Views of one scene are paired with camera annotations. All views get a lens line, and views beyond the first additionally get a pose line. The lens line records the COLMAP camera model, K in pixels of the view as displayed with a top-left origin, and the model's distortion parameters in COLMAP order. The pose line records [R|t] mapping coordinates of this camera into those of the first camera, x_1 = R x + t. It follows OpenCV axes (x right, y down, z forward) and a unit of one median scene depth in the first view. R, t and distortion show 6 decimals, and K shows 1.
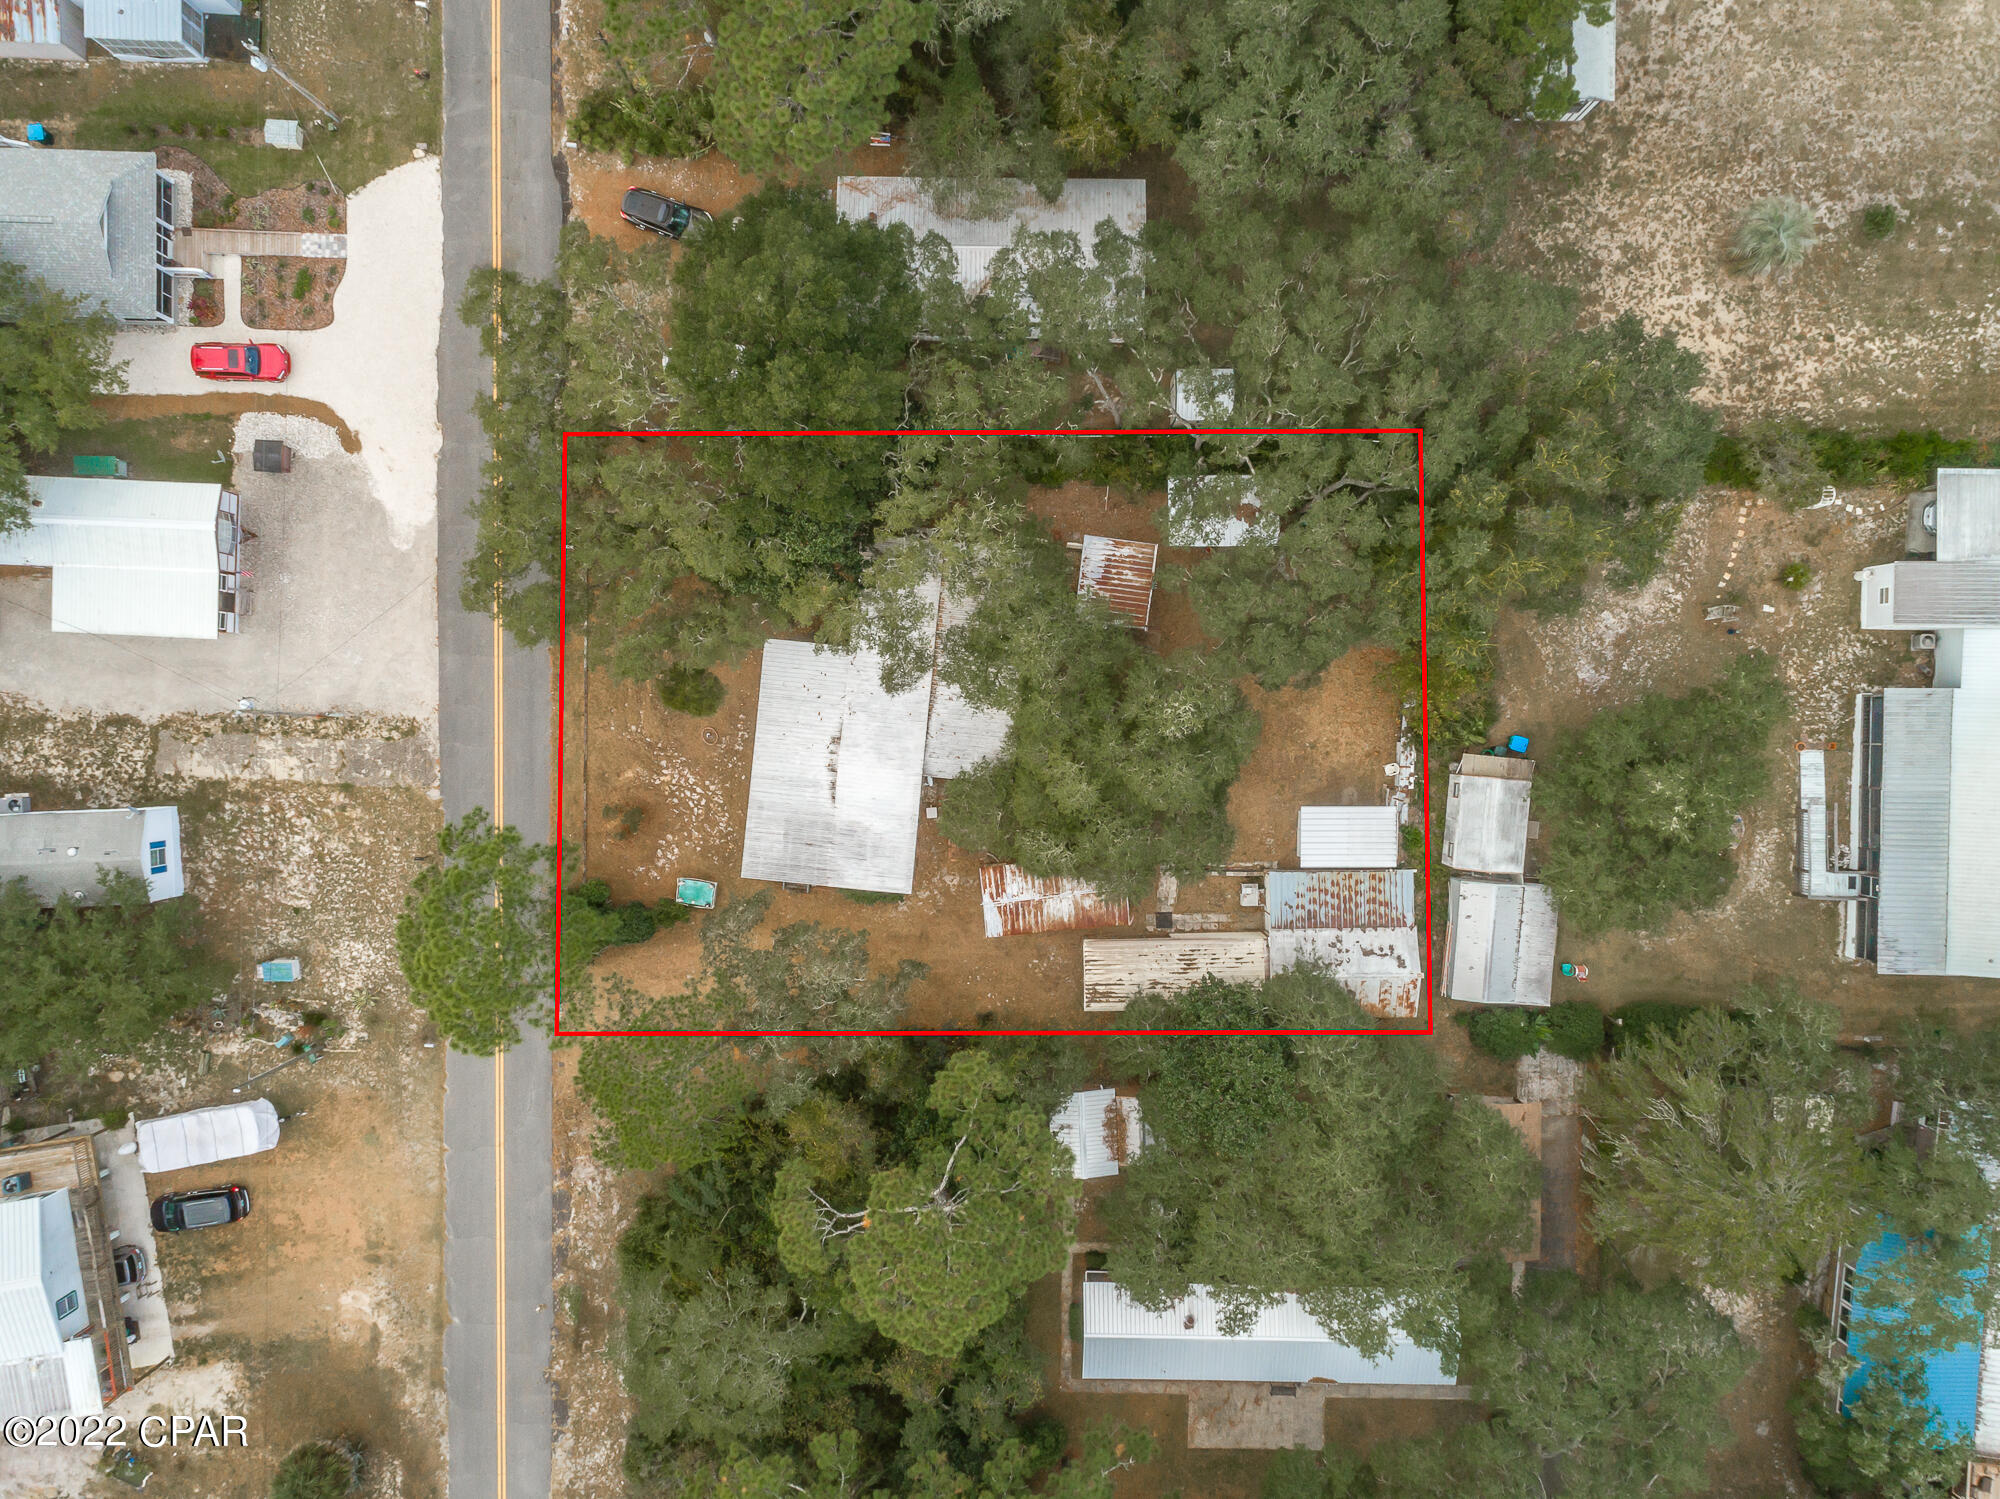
lens RADIAL K [[1409.8, 0, 1000.0], [0, 1409.8, 749.5], [0, 0, 1]] dist [0.007509, 0.001593]
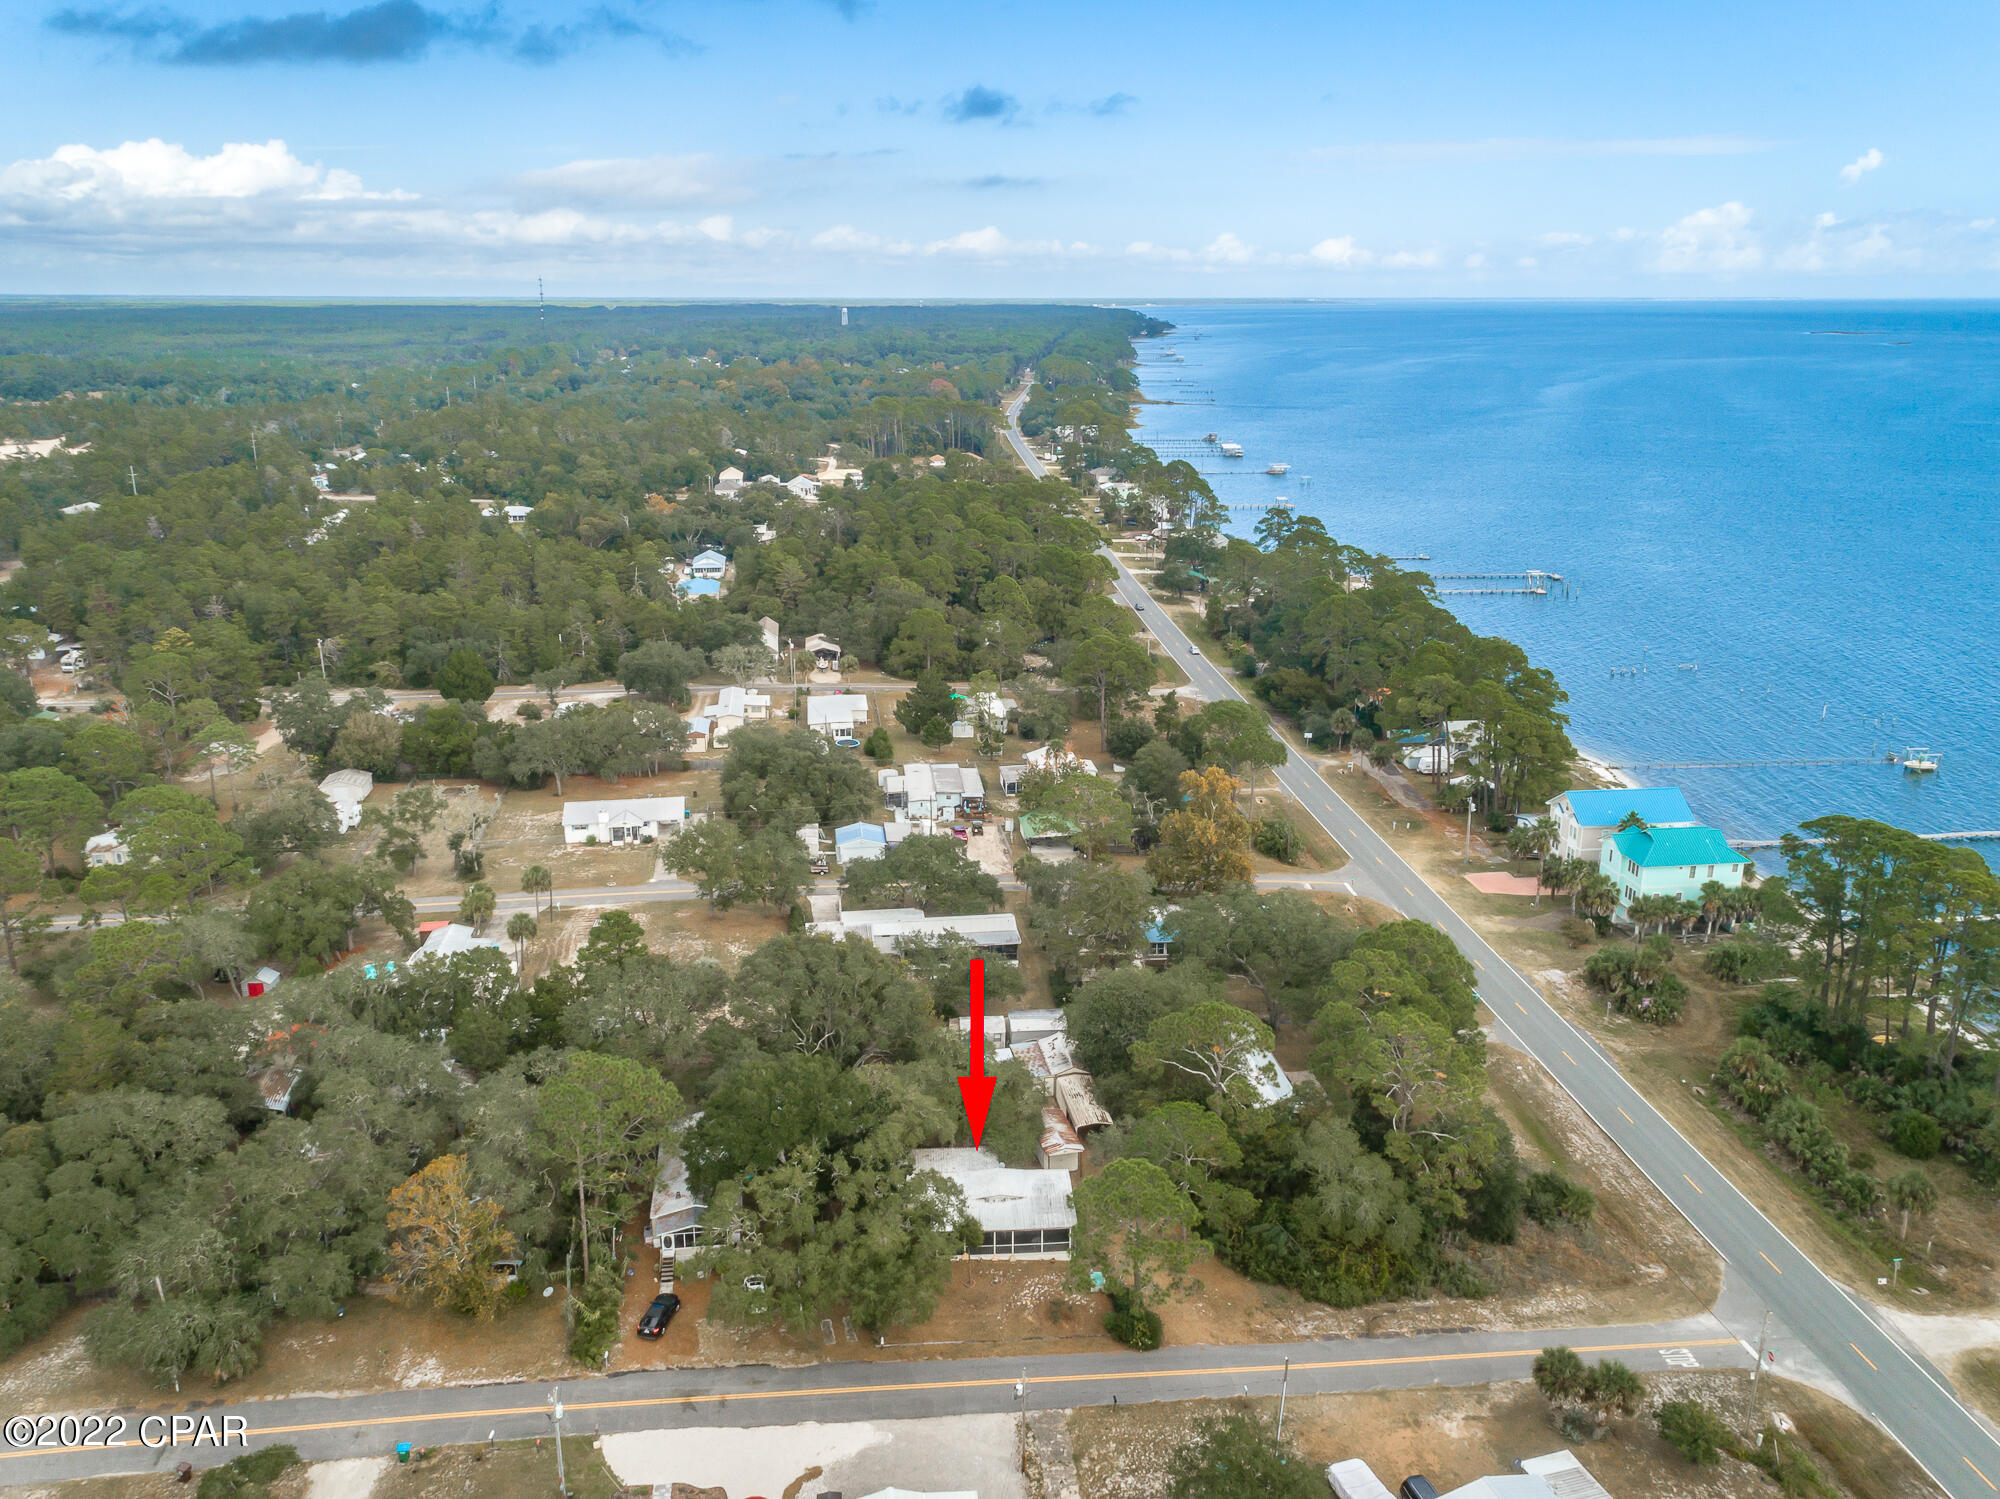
lens RADIAL K [[1409.8, 0, 1000.0], [0, 1409.8, 749.5], [0, 0, 1]] dist [0.007509, 0.001593]
pose [[-0.150880, -0.295816, 0.943254, -1.497420], [0.988473, -0.057225, 0.140167, -0.189733], [0.012514, 0.953529, 0.301040, -0.025414]]
